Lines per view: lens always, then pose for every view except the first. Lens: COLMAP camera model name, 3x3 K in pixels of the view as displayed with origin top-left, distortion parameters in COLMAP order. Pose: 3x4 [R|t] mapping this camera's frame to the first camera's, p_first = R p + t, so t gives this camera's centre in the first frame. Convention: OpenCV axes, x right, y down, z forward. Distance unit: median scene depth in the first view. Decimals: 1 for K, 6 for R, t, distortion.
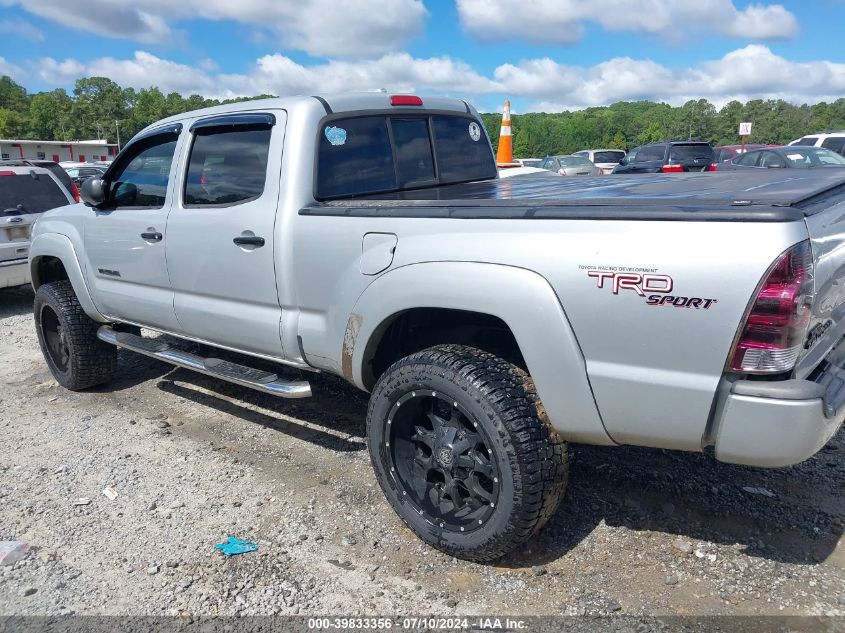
lens RADIAL K [[673.0, 0, 422.5], [0, 673.0, 316.5], [0, 0, 1]] dist [0.000706, -0.005262]
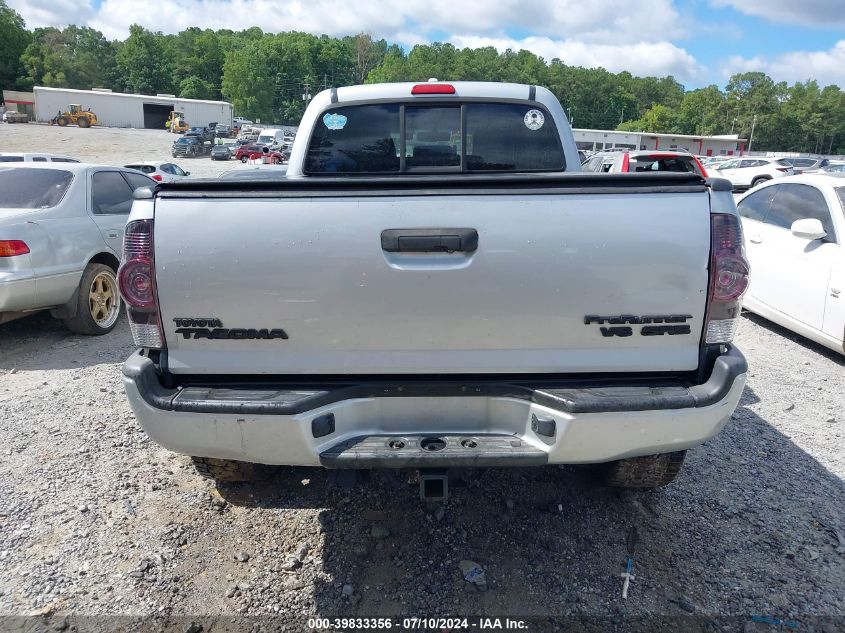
lens RADIAL K [[673.0, 0, 422.5], [0, 673.0, 316.5], [0, 0, 1]] dist [0.000706, -0.005262]
pose [[0.634810, 0.217431, -0.741445, 0.757639], [-0.212821, 0.971675, 0.102734, -0.077212], [0.742781, 0.092578, 0.663103, 0.309128]]
